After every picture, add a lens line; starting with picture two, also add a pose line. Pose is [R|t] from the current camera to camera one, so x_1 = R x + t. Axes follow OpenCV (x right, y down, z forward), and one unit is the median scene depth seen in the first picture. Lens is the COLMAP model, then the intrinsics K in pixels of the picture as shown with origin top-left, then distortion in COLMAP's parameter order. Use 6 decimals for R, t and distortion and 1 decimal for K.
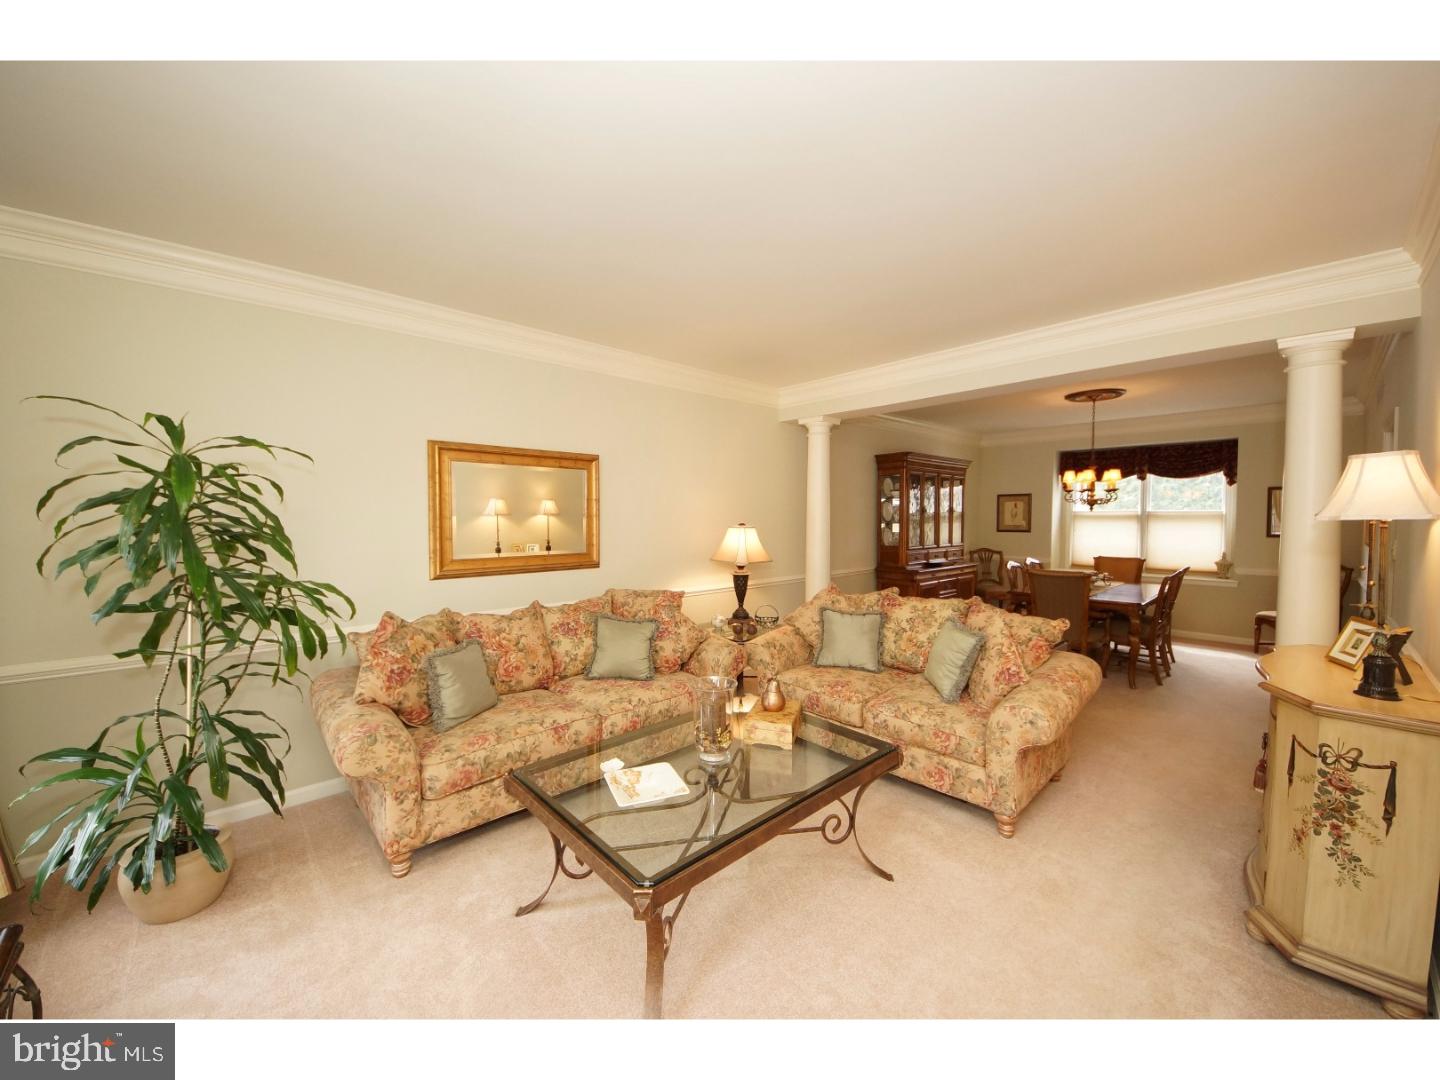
lens RADIAL K [[534.3, 0, 716.7], [0, 534.3, 536.2], [0, 0, 1]] dist [0.014267, -0.020700]
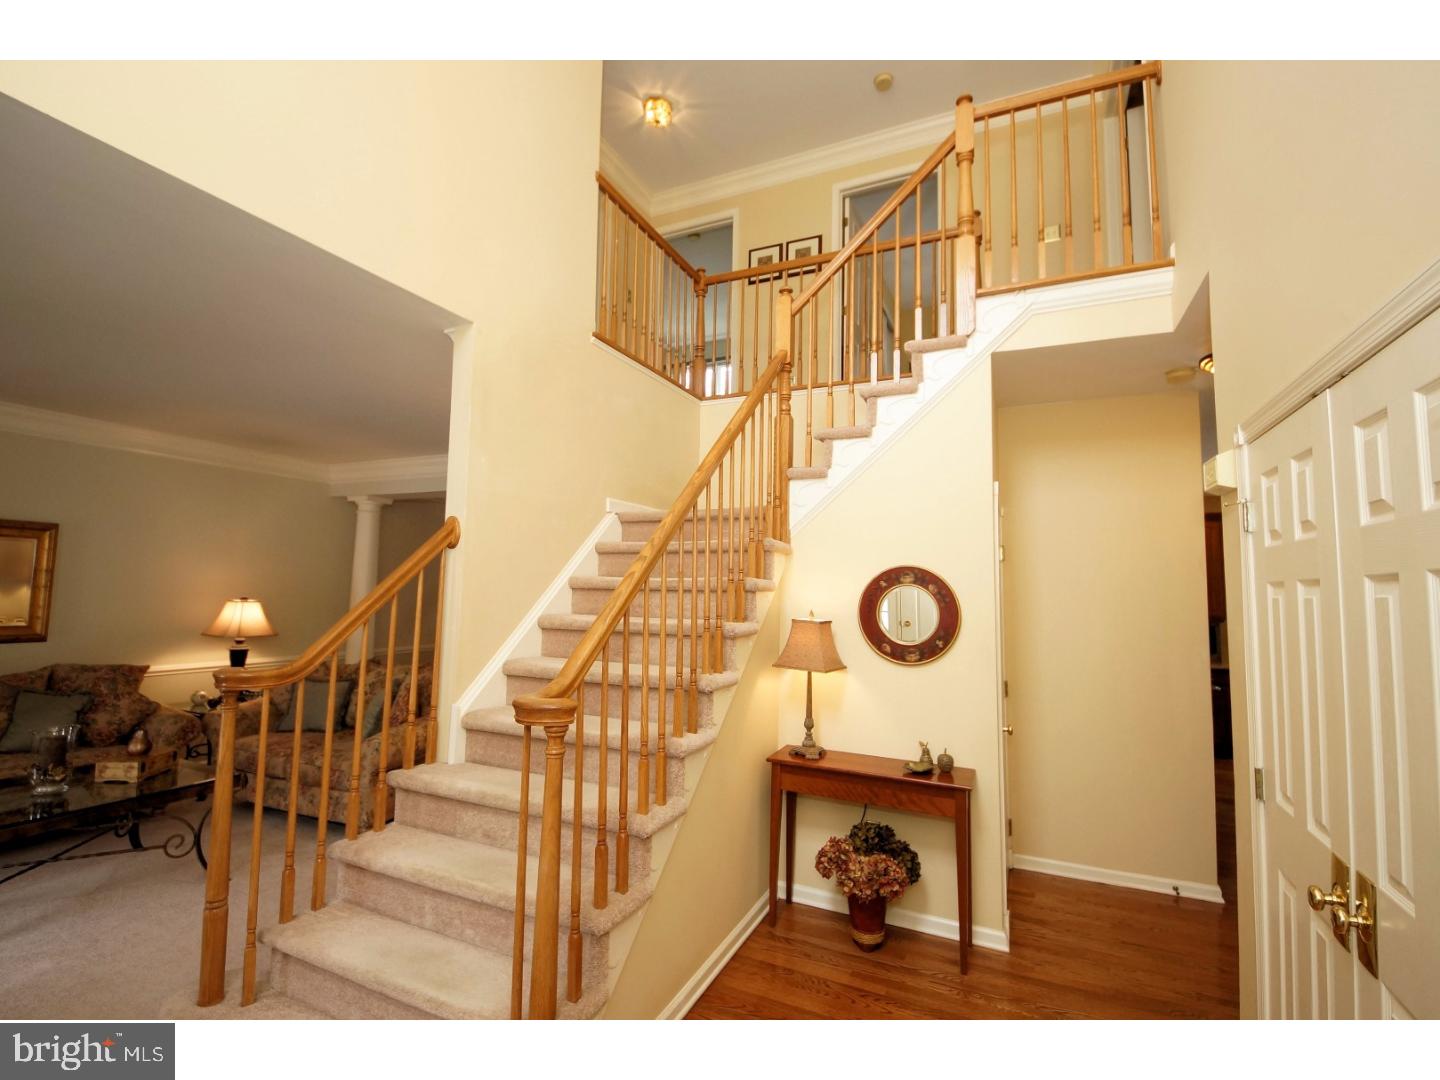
lens RADIAL K [[630.6, 0, 711.7], [0, 630.6, 537.0], [0, 0, 1]] dist [-0.000395, -0.015804]
pose [[0.909825, 0.053786, 0.411492, 0.416894], [-0.004583, 0.992807, -0.119637, -0.000085], [-0.414967, 0.106963, 0.903527, -0.519746]]
